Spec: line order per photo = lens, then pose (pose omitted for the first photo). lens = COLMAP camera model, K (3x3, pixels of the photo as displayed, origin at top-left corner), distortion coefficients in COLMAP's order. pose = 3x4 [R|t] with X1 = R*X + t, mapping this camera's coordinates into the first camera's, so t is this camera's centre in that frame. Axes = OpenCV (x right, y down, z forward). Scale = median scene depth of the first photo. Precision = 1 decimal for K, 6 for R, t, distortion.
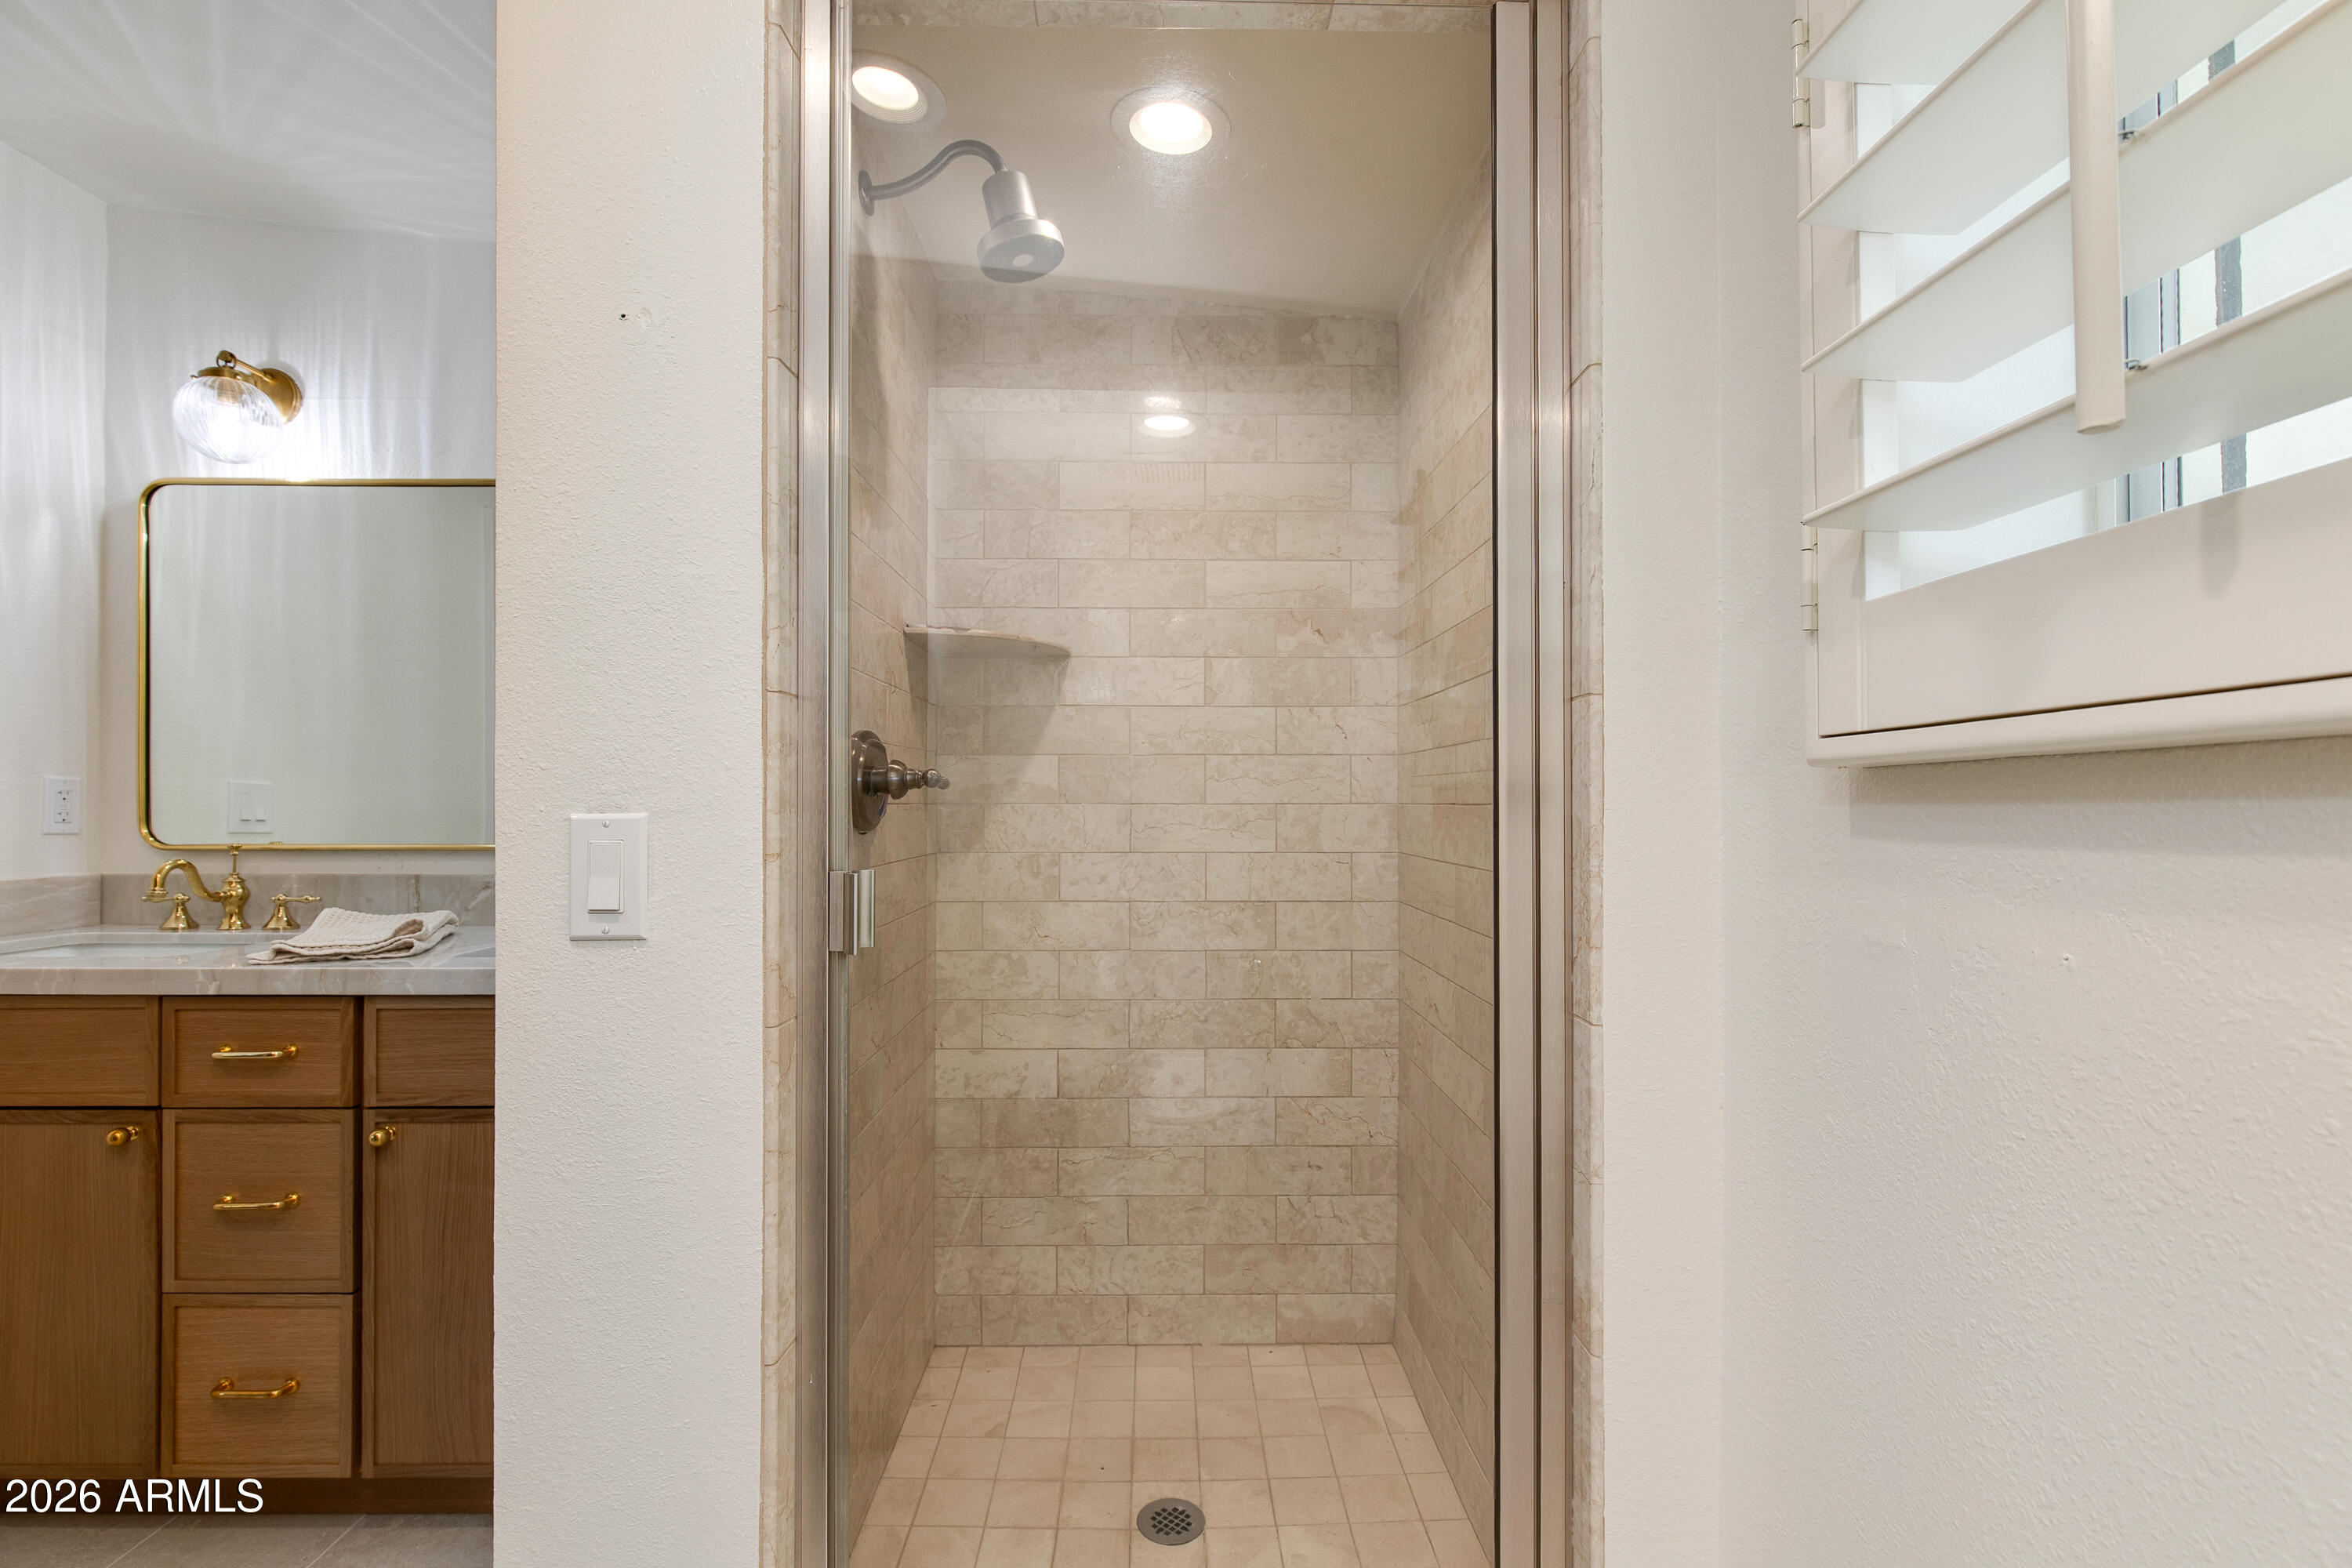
lens RADIAL K [[1056.1, 0, 1180.2], [0, 1056.1, 796.9], [0, 0, 1]] dist [0.002831, 0.000019]
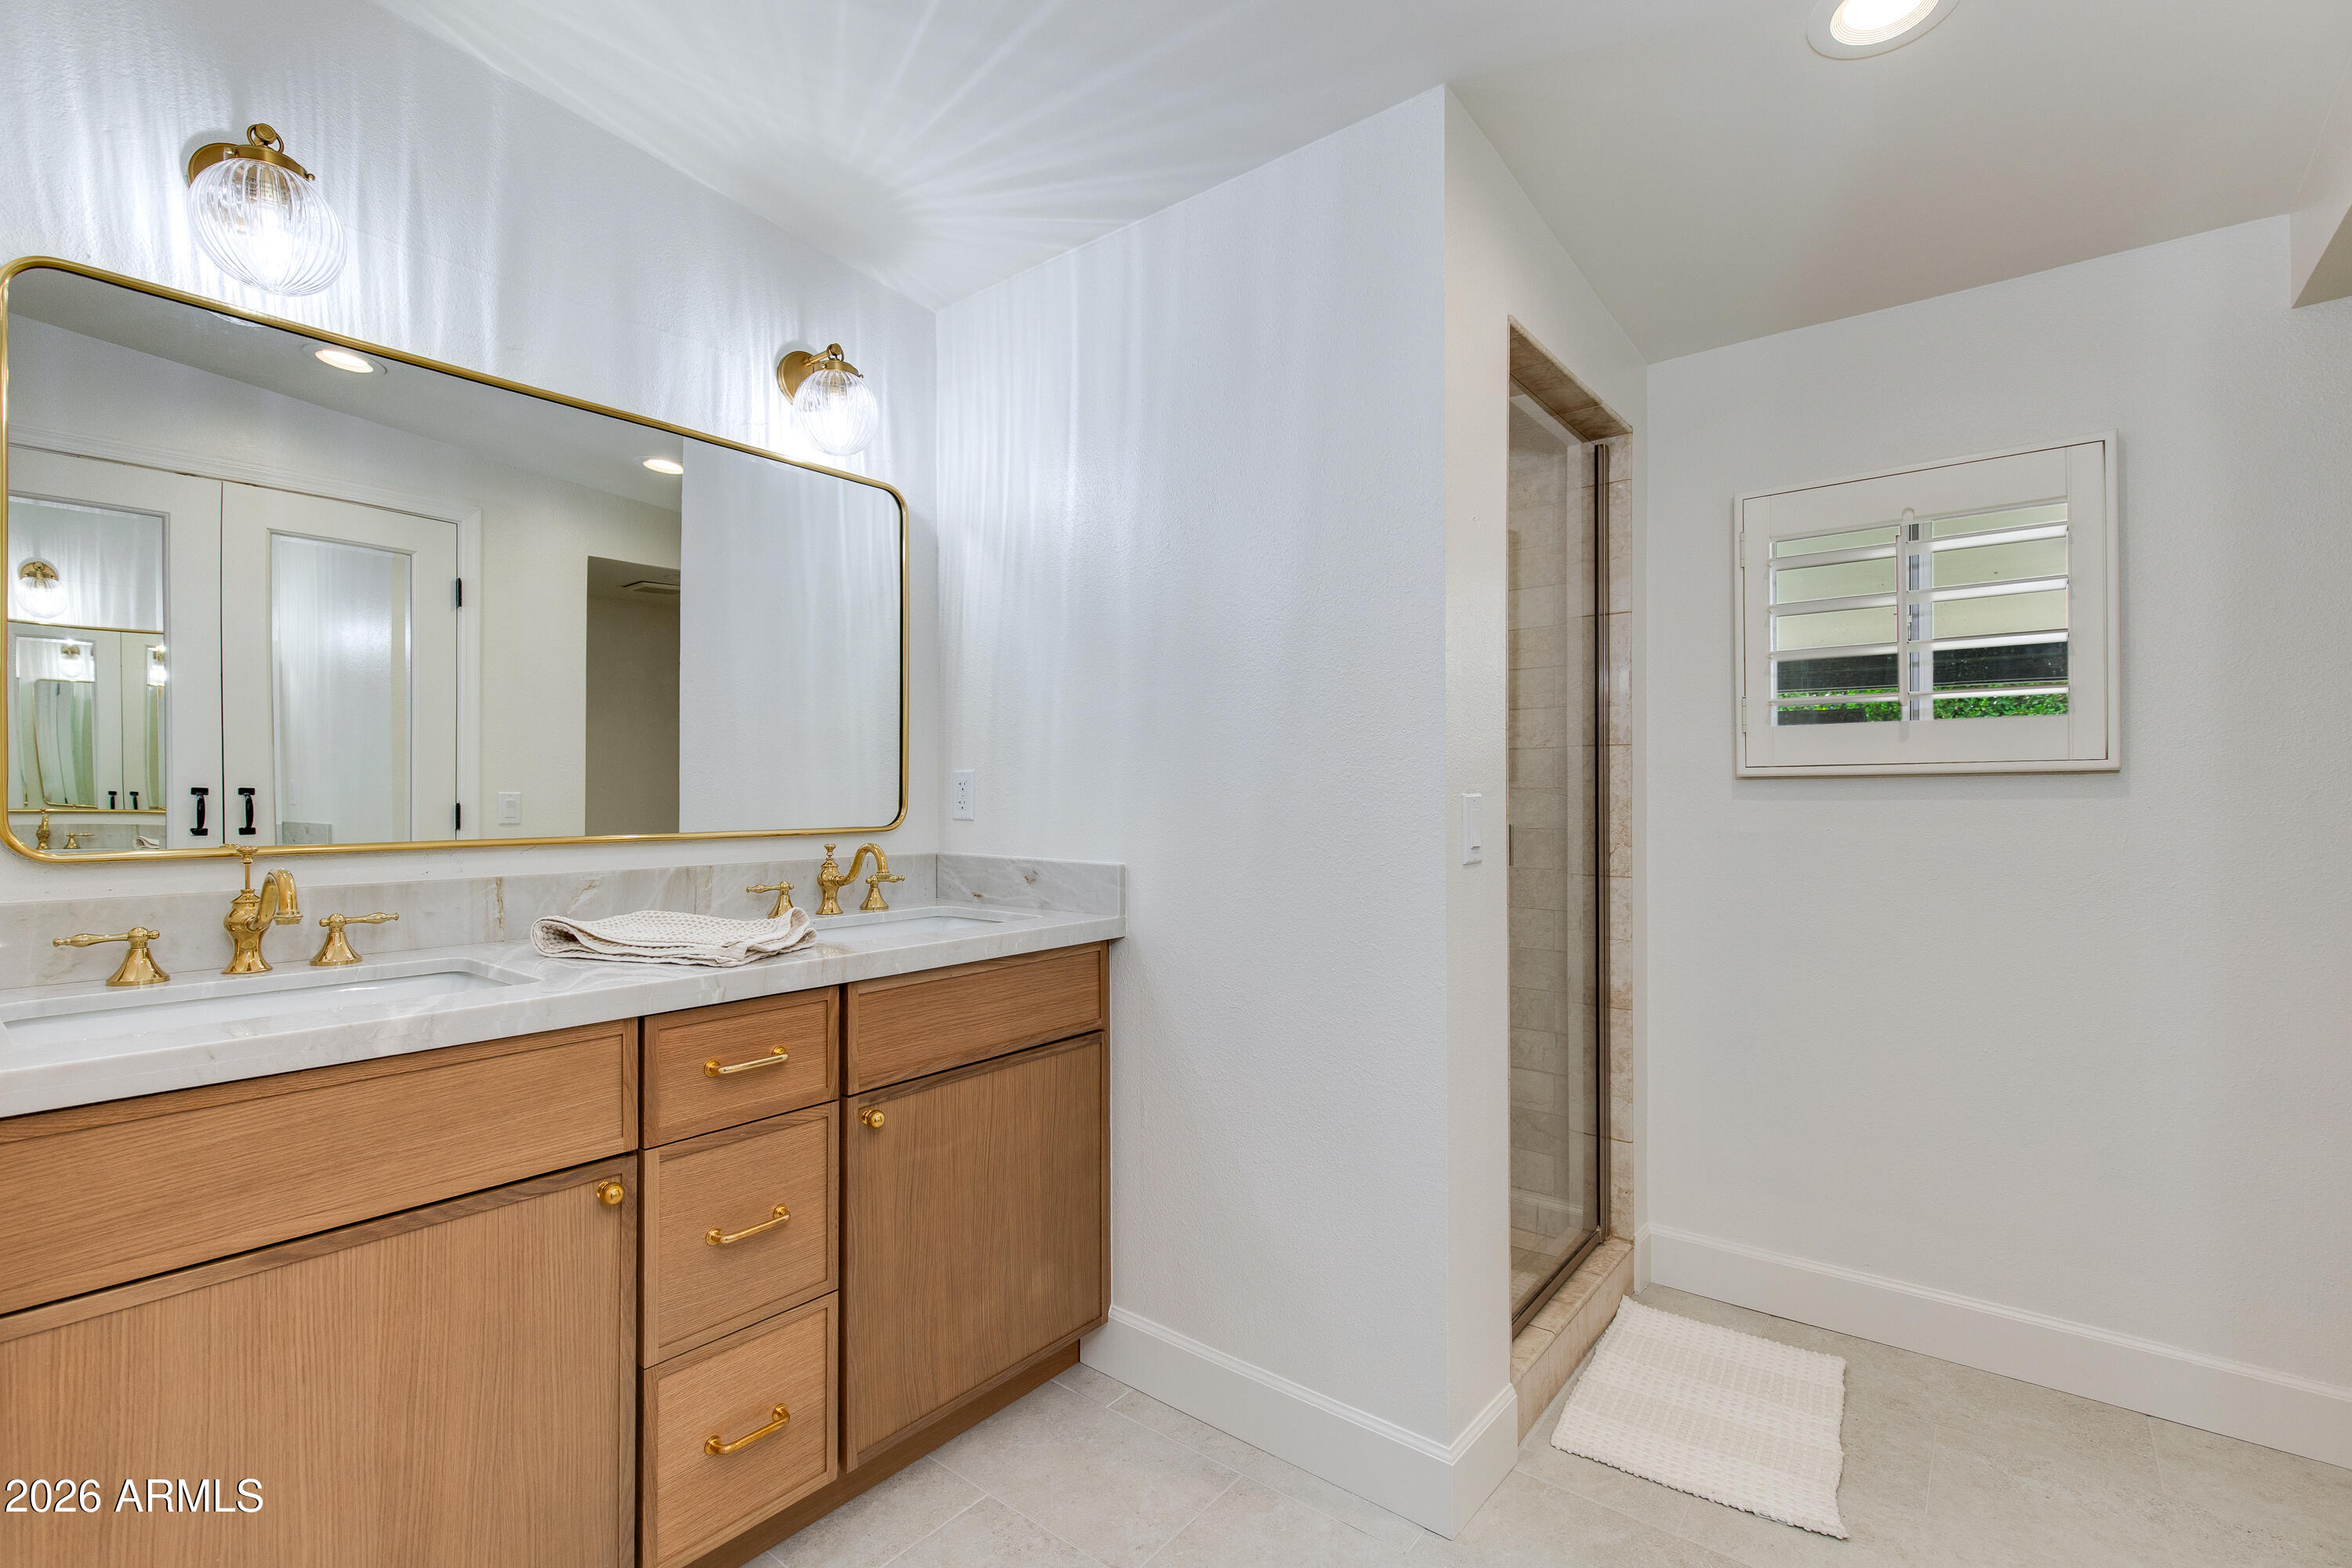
lens RADIAL K [[1056.1, 0, 1185.2], [0, 1056.1, 781.8], [0, 0, 1]] dist [0.002831, 0.000019]
pose [[0.650385, -0.000887, 0.759604, -1.310486], [-0.002938, 0.999989, 0.003683, -0.002594], [-0.759599, -0.004627, 0.650376, 0.127437]]
